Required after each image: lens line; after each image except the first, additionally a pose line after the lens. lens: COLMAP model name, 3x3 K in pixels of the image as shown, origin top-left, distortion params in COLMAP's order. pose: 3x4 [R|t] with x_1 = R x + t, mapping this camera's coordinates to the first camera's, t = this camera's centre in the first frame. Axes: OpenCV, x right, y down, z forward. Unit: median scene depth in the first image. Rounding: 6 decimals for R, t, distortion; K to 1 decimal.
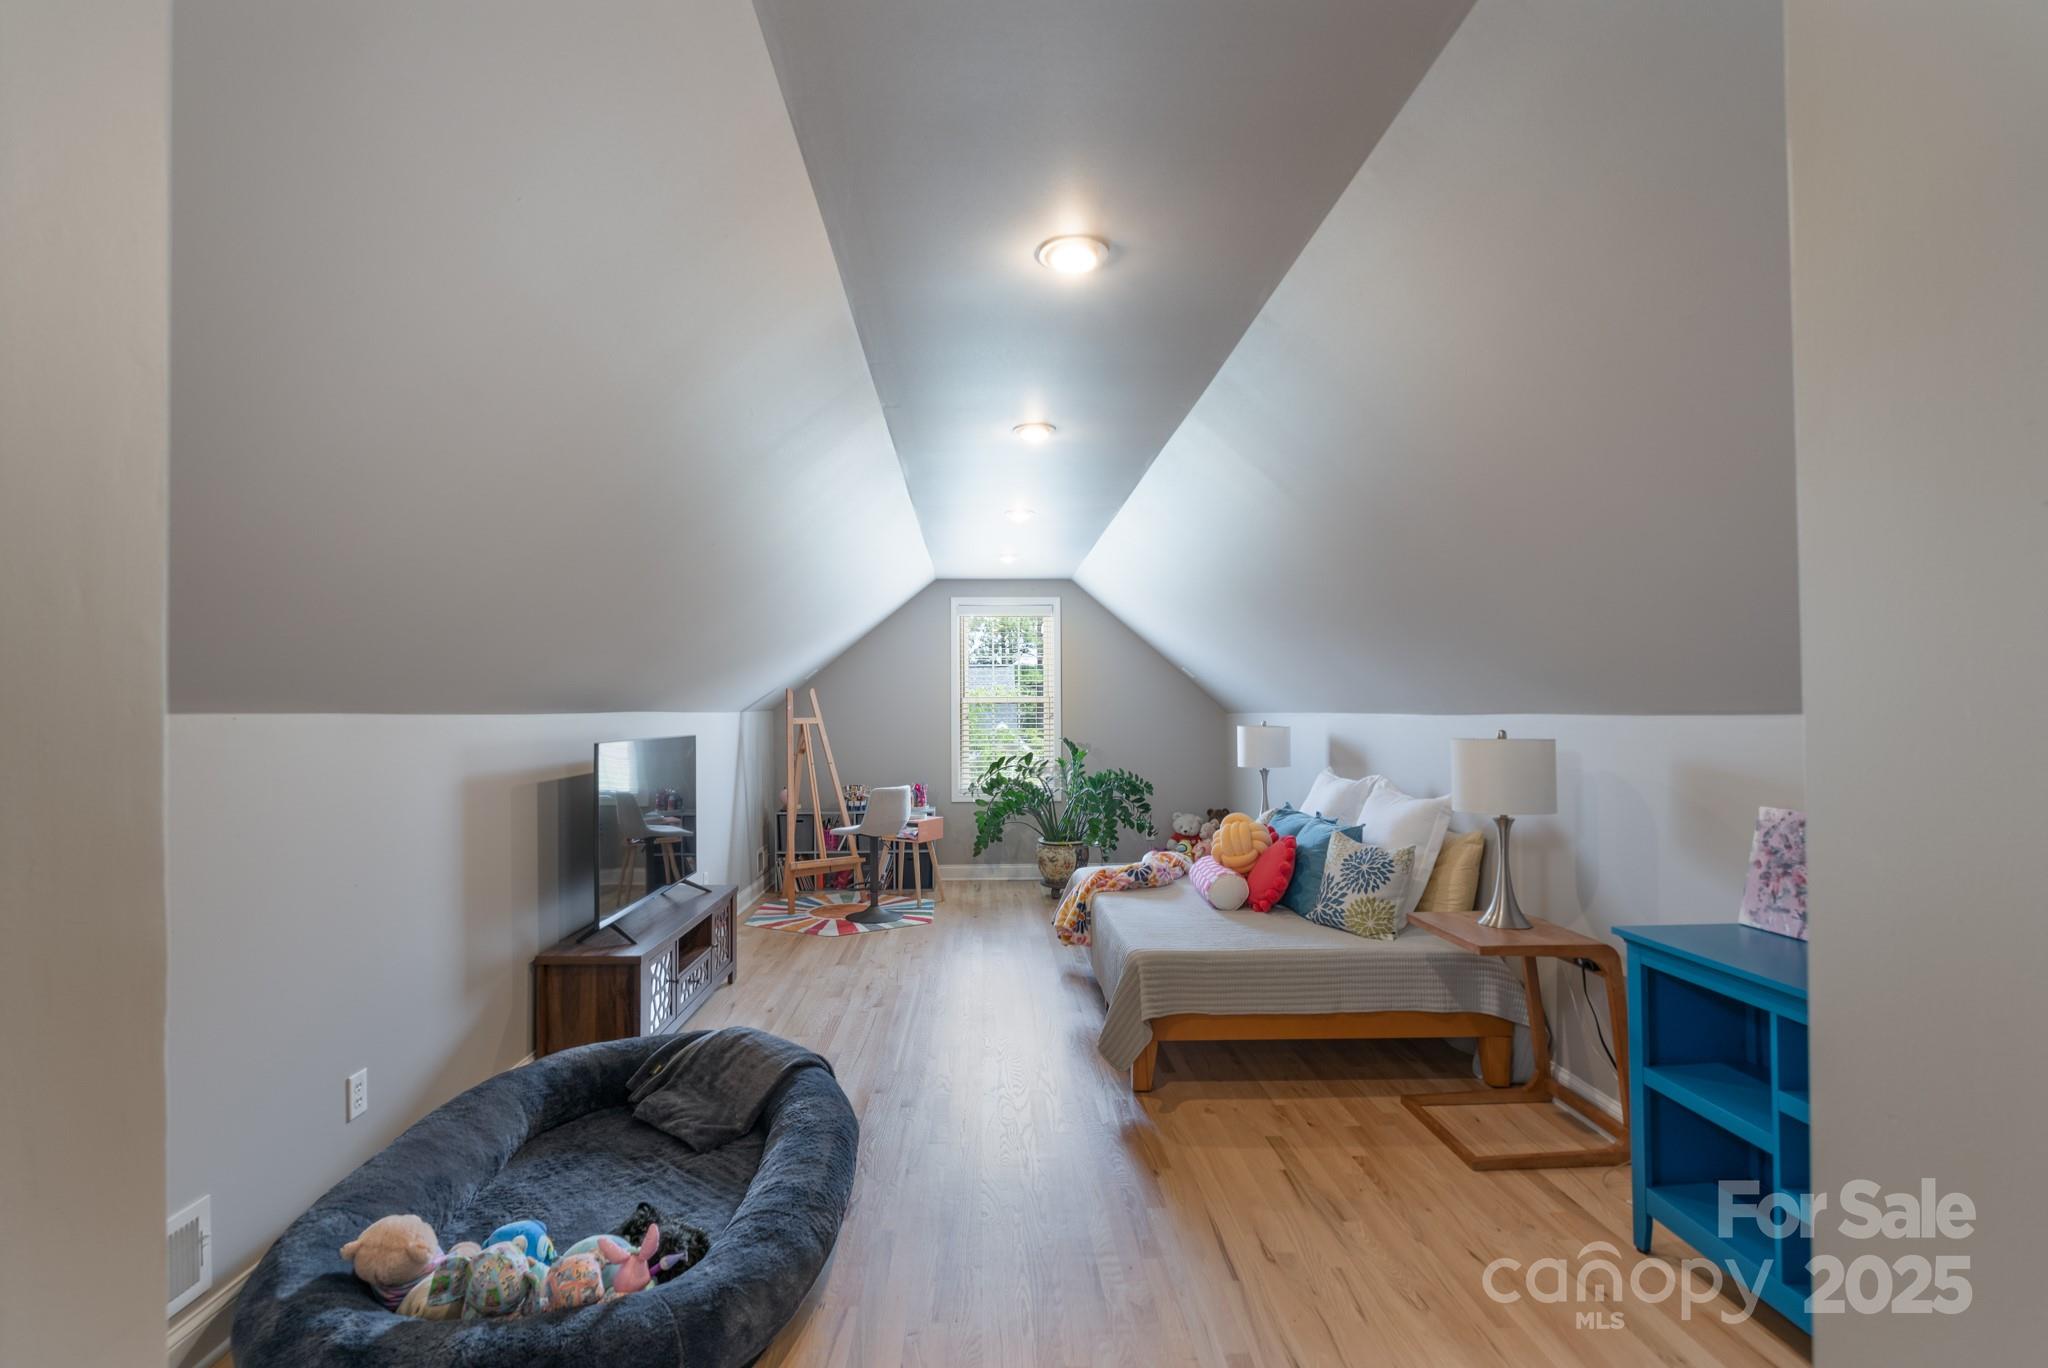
lens RADIAL K [[913.8, 0, 1019.8], [0, 913.8, 695.6], [0, 0, 1]] dist [-0.001692, 0.000081]
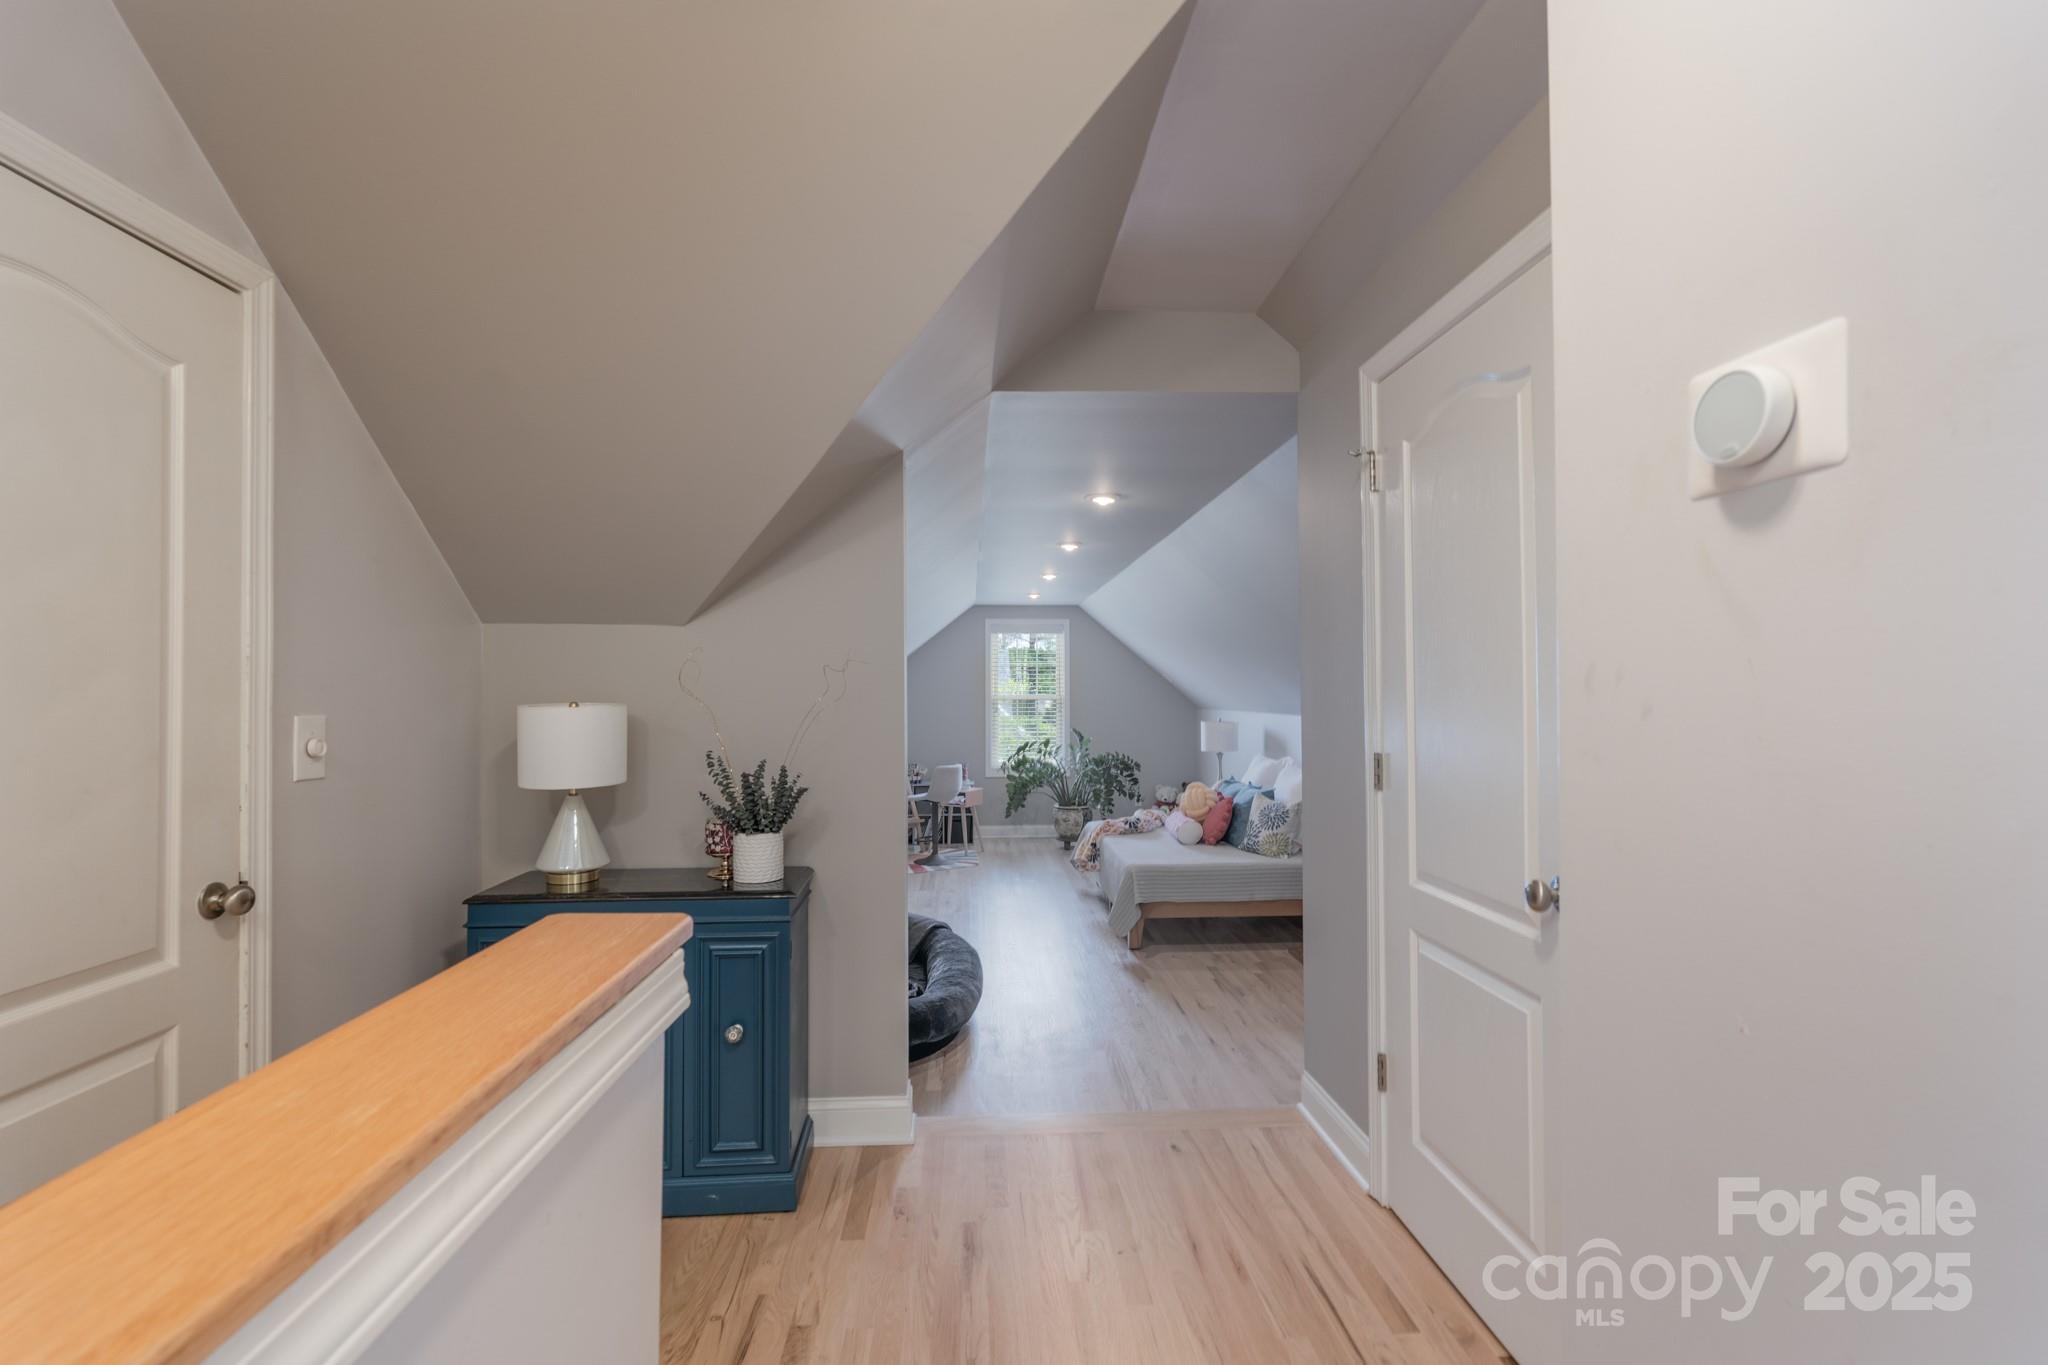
lens RADIAL K [[936.9, 0, 1022.4], [0, 936.9, 676.3], [0, 0, 1]] dist [0.002048, 0.000085]
pose [[0.999786, 0.000279, 0.020692, -0.065452], [-0.000359, 0.999992, 0.003877, -0.041788], [-0.020691, -0.003884, 0.999778, -0.430265]]
